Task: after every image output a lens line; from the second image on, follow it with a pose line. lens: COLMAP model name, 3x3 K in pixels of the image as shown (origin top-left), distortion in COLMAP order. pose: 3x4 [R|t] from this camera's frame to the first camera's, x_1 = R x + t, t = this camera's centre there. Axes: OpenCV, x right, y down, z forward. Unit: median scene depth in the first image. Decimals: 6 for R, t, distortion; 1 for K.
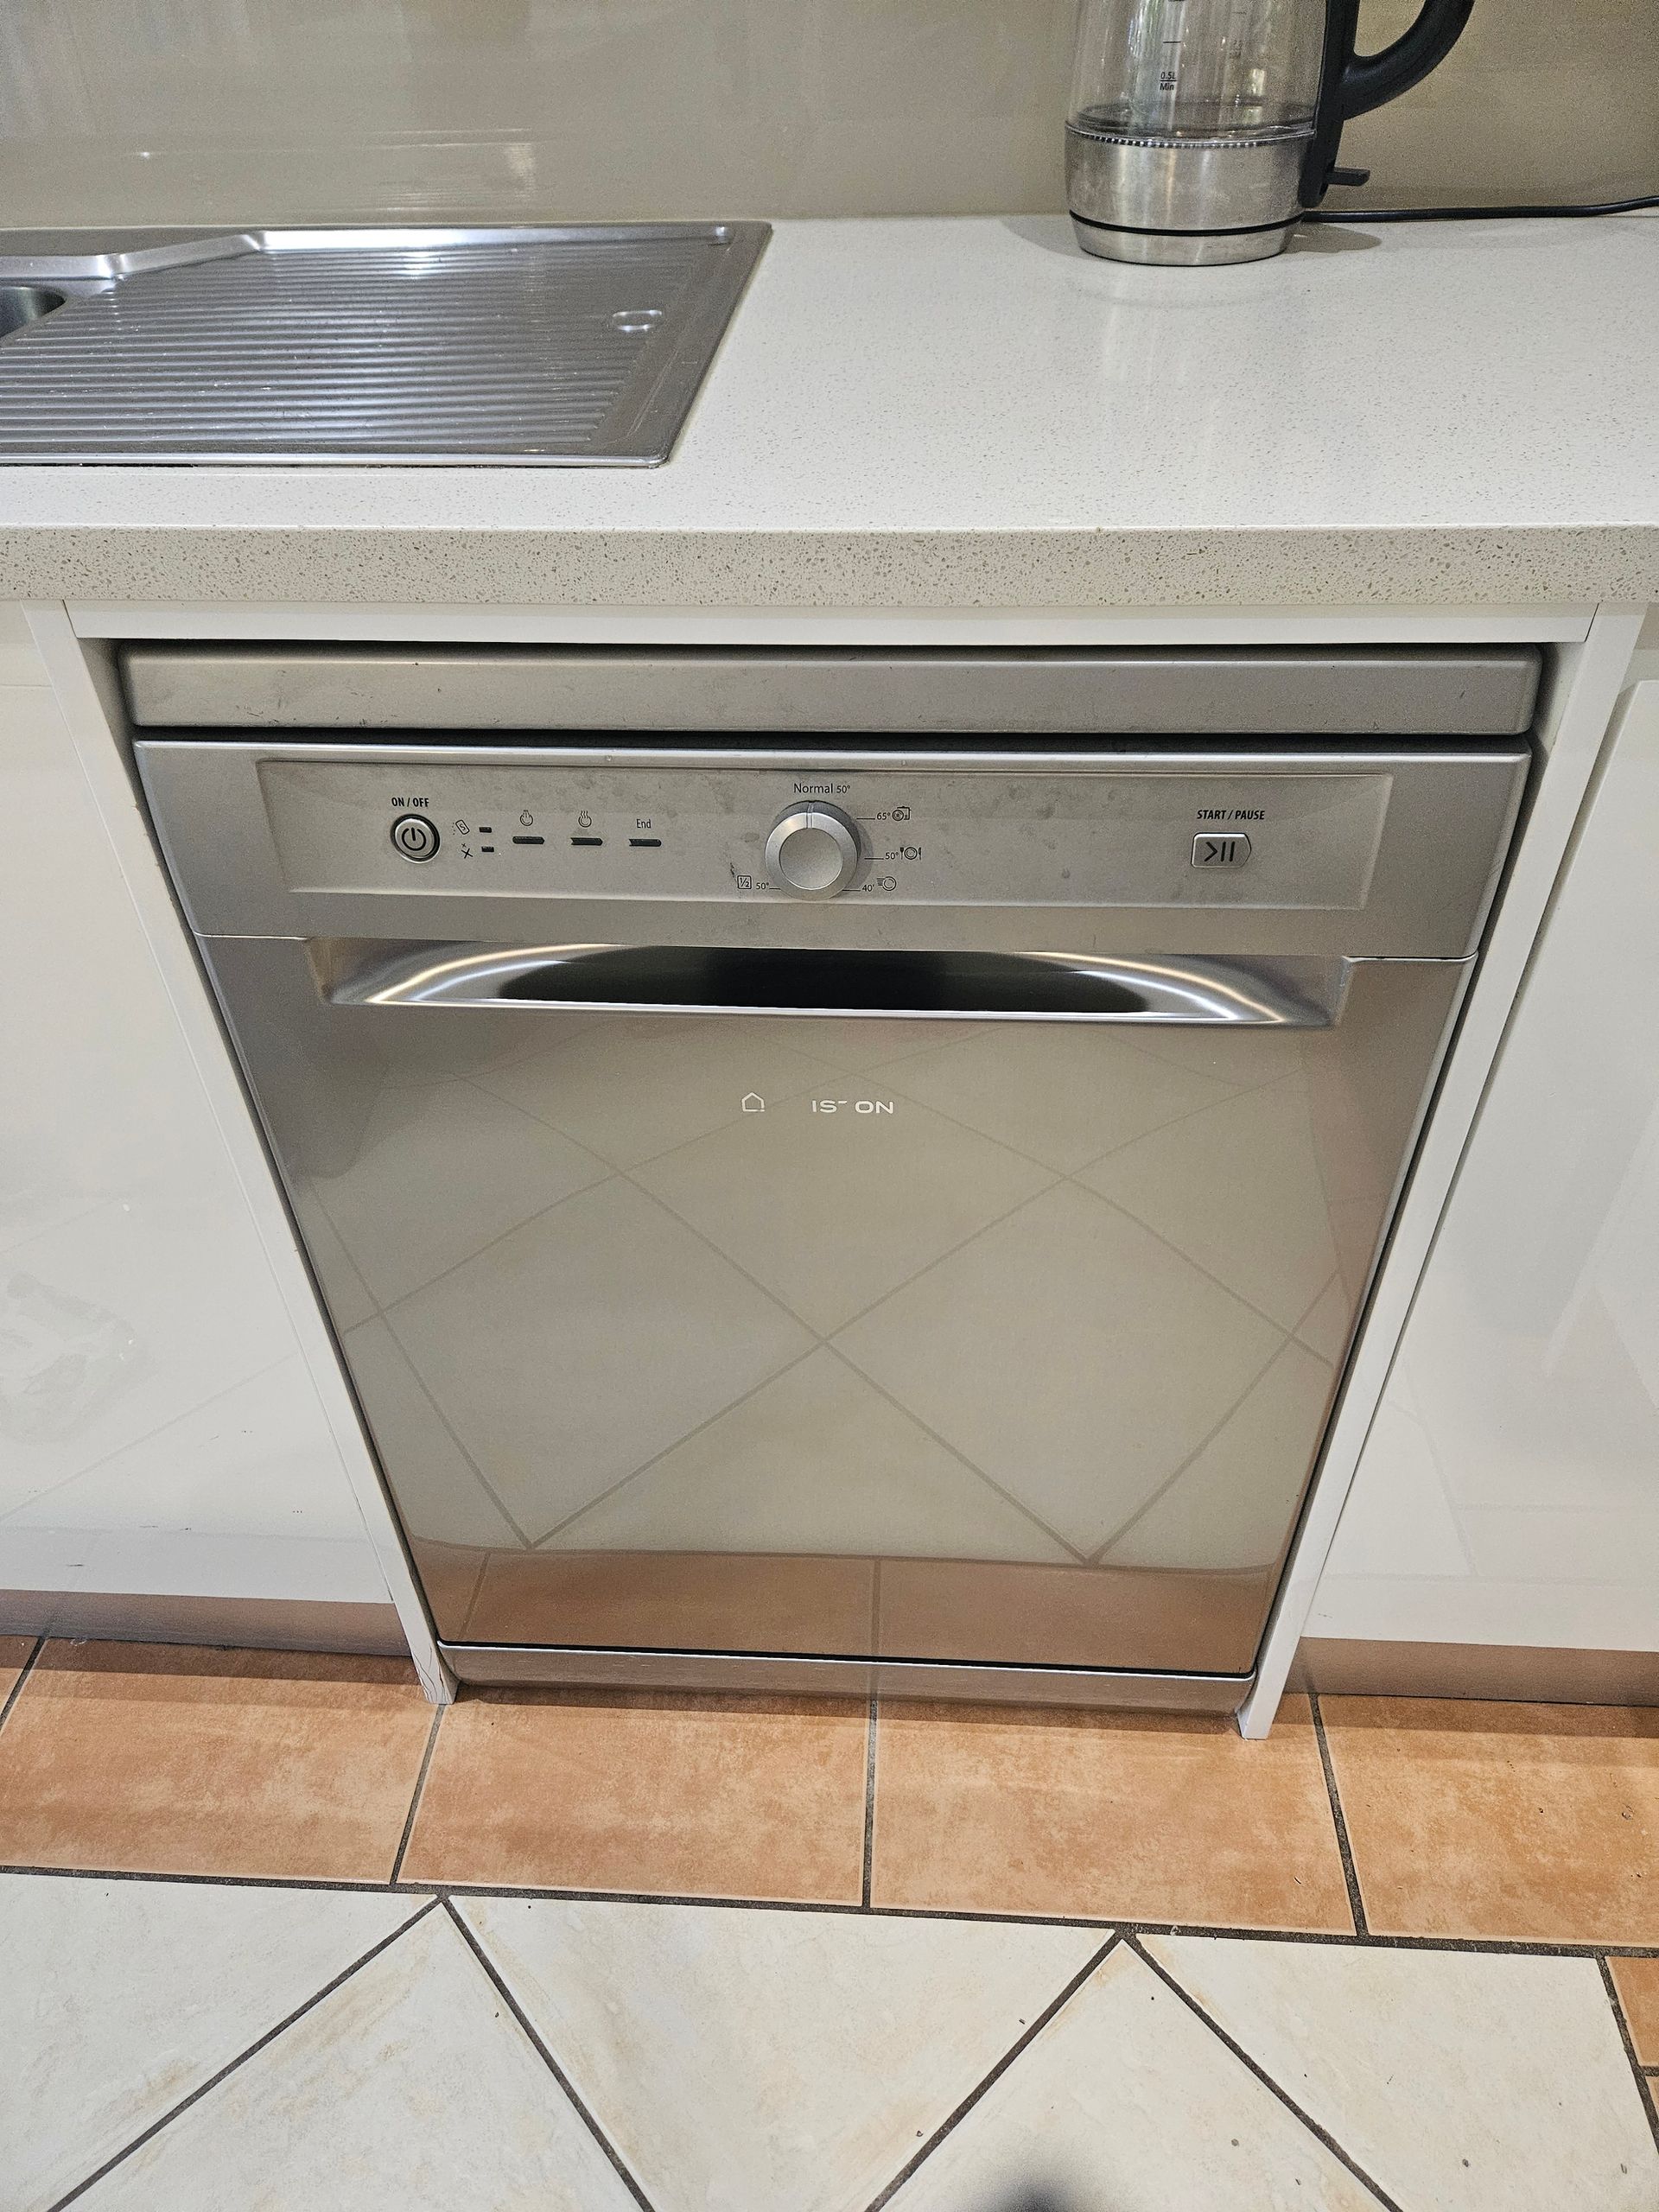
lens RADIAL K [[1490.5, 0, 829.1], [0, 1490.5, 1104.8], [0, 0, 1]] dist [0.034204, -0.004754]
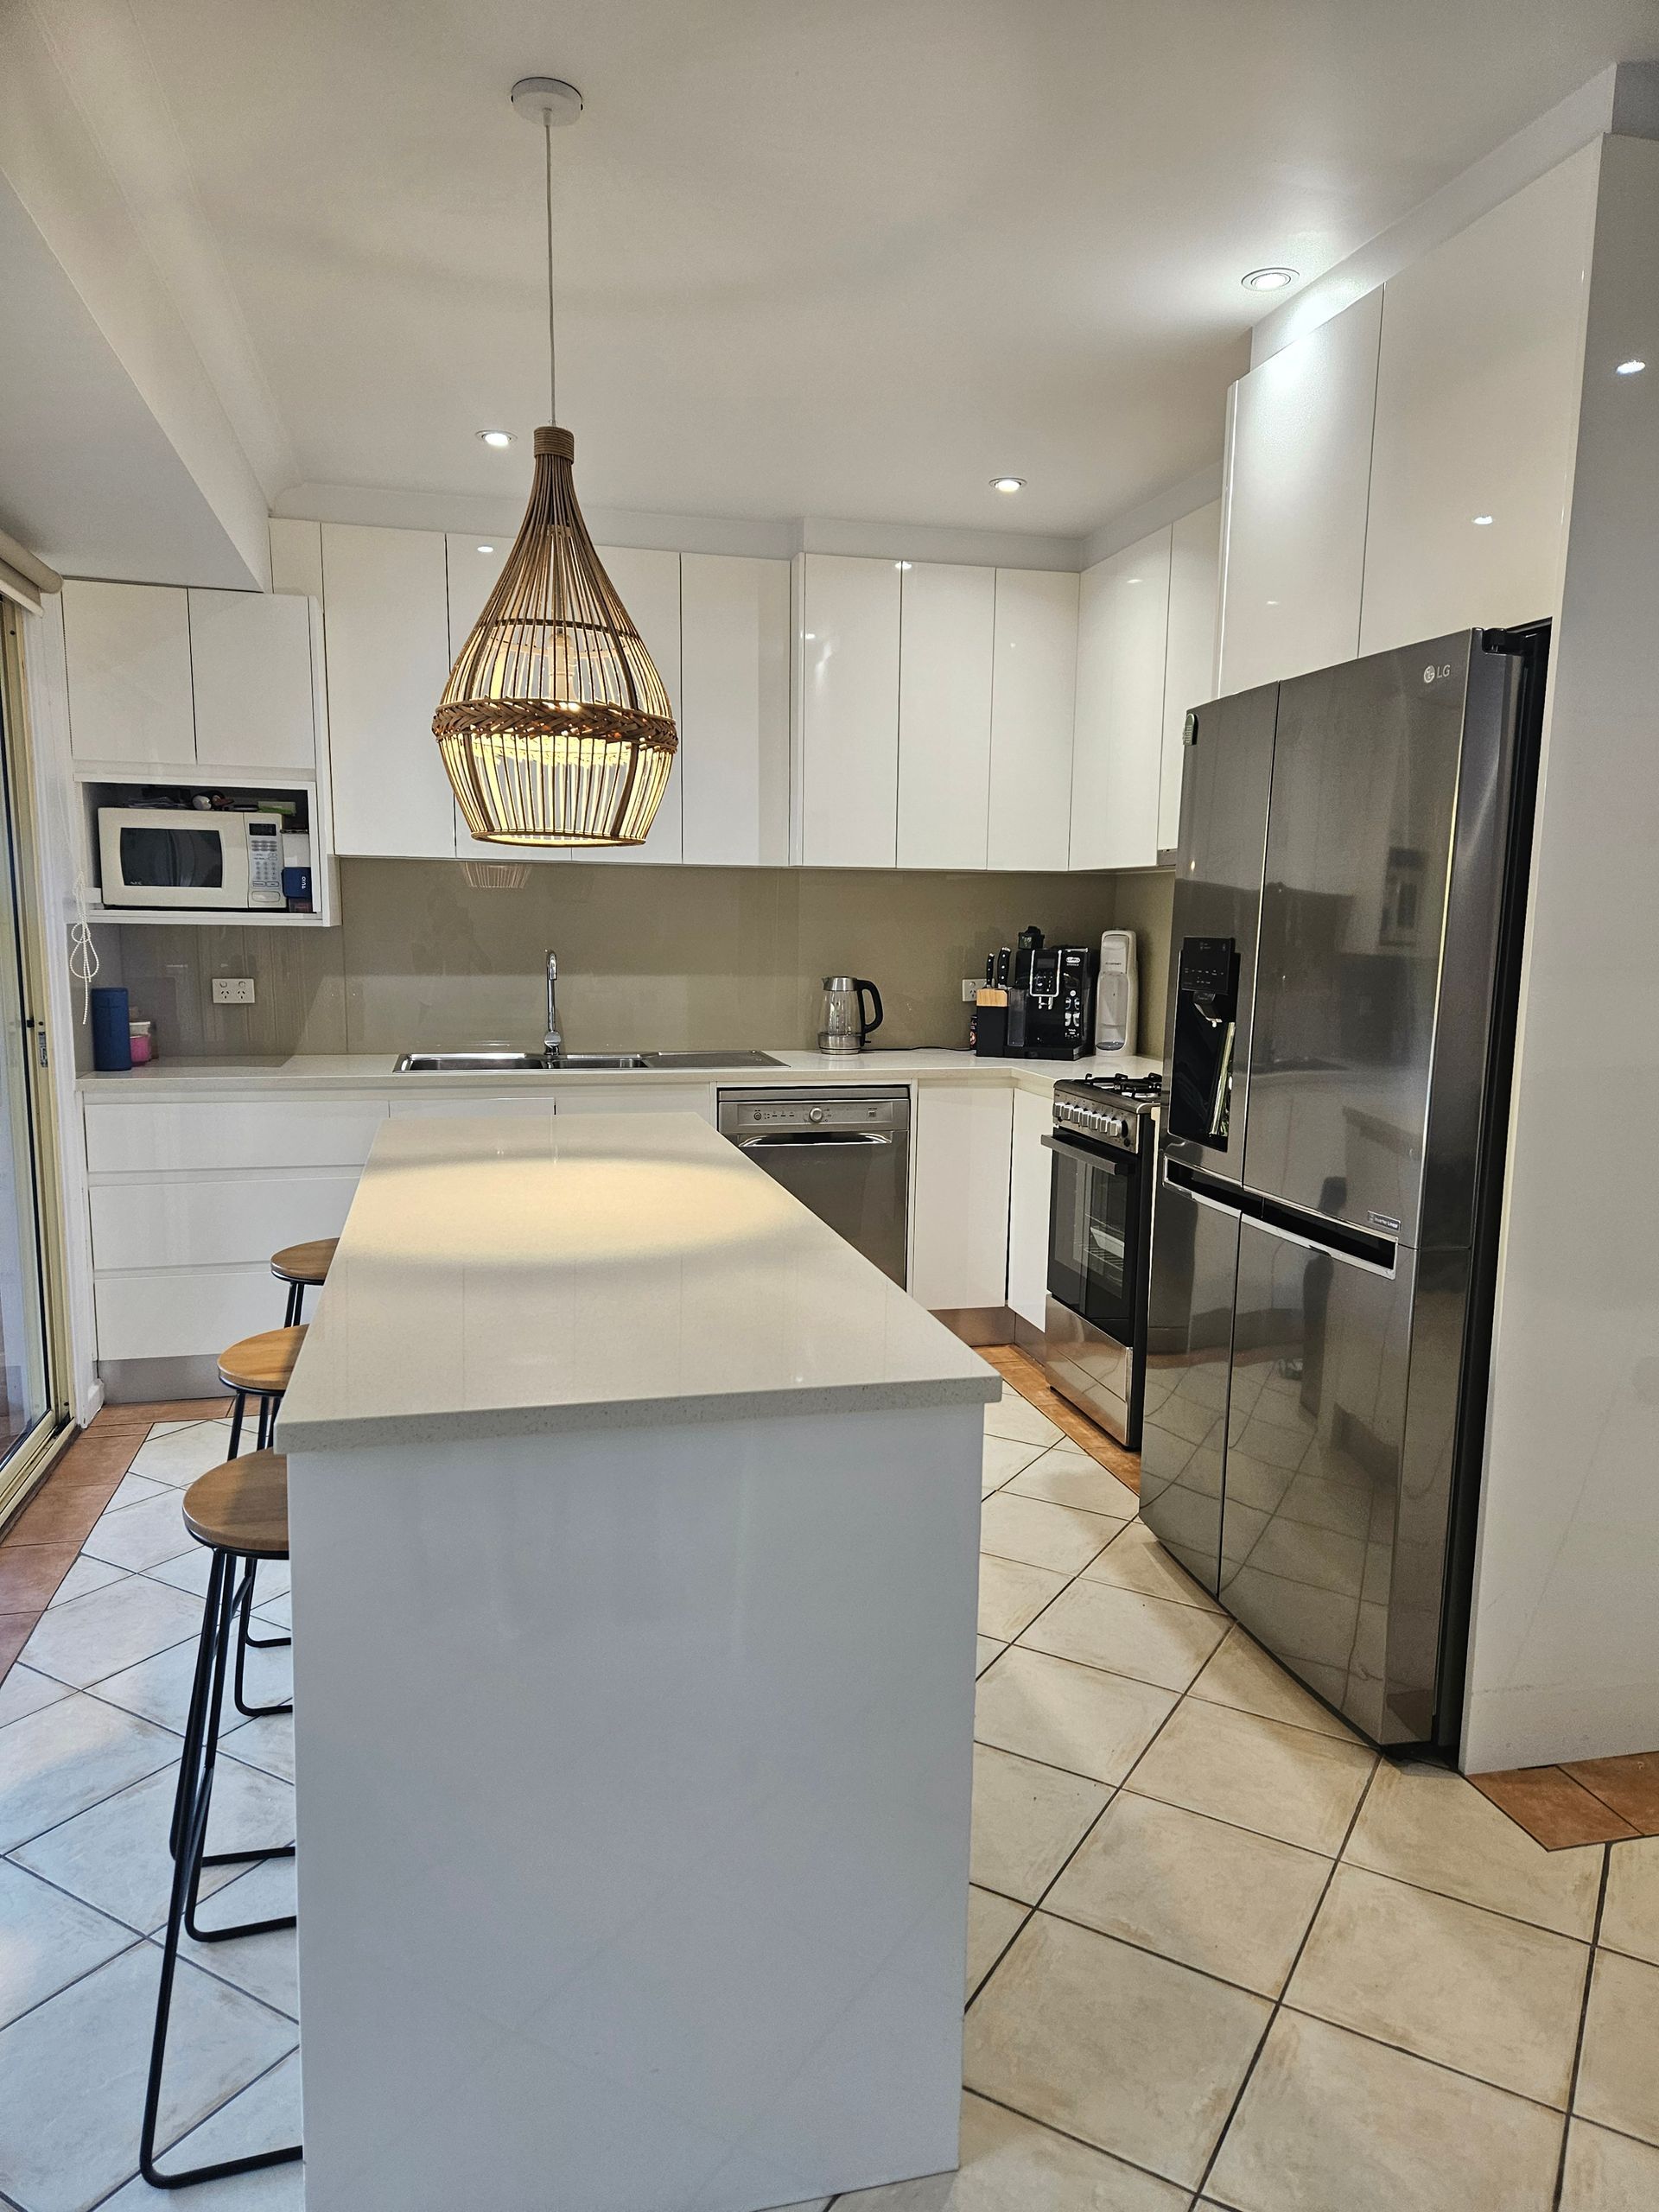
lens RADIAL K [[1490.5, 0, 830.3], [0, 1490.5, 1112.2], [0, 0, 1]] dist [0.034204, -0.004754]
pose [[0.955107, -0.008259, 0.296145, -1.459748], [0.162109, 0.851254, -0.499086, 2.395374], [-0.247973, 0.524688, 0.814378, -3.400854]]
